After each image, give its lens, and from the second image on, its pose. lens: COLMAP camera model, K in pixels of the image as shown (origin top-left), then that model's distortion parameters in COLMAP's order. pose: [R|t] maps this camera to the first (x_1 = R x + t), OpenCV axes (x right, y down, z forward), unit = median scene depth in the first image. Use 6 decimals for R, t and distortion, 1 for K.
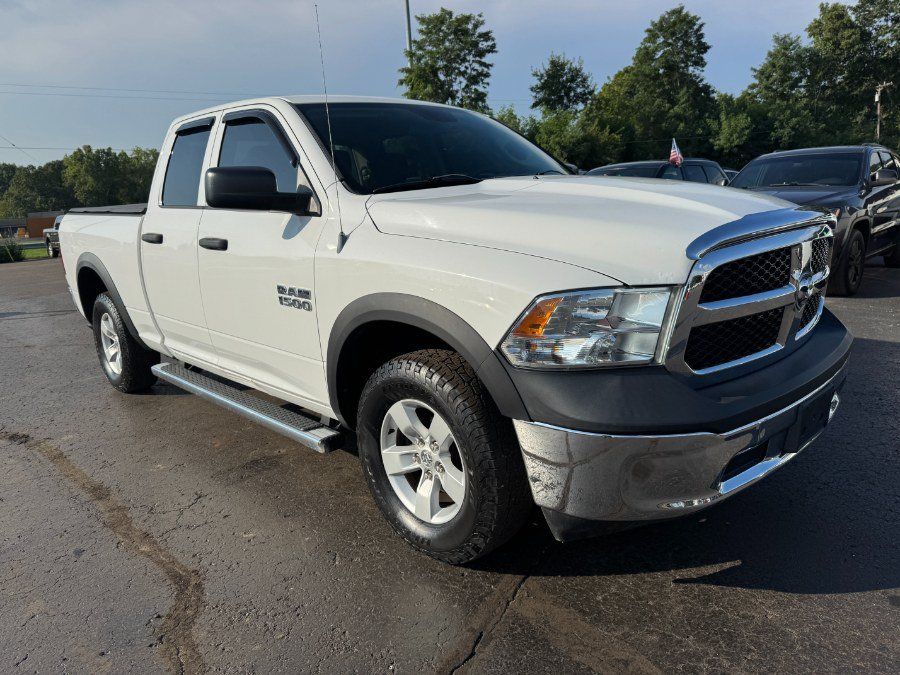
lens RADIAL K [[644.3, 0, 460.1], [0, 644.3, 335.7], [0, 0, 1]] dist [0.004993, -0.001676]
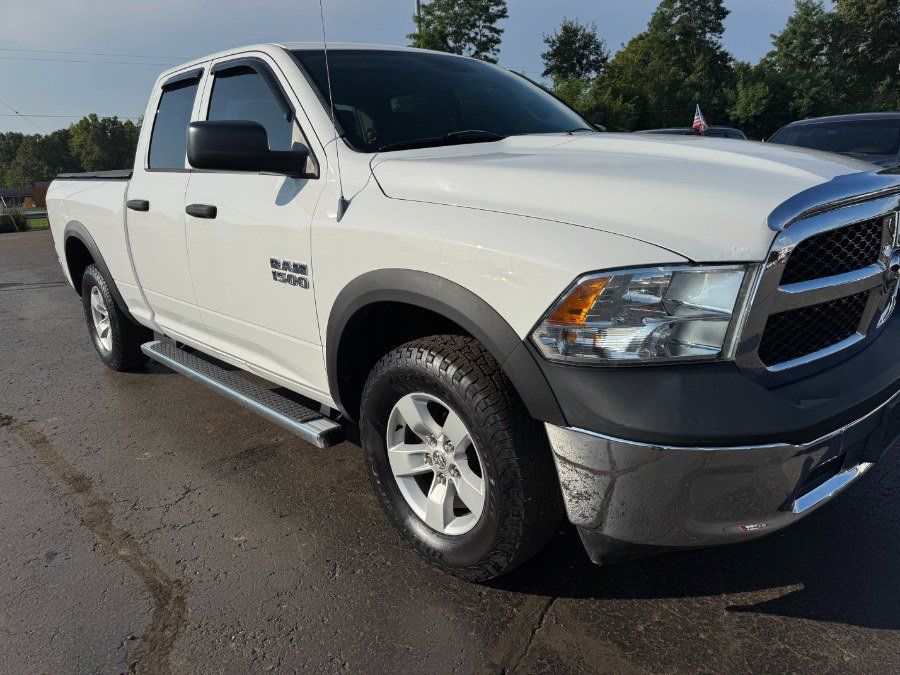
lens RADIAL K [[640.5, 0, 455.0], [0, 640.5, 340.1], [0, 0, 1]] dist [0.006414, -0.000624]
pose [[0.999811, 0.009568, -0.016929, -0.013928], [-0.008728, 0.998759, 0.049043, -0.010801], [0.017377, -0.048886, 0.998653, 0.113633]]
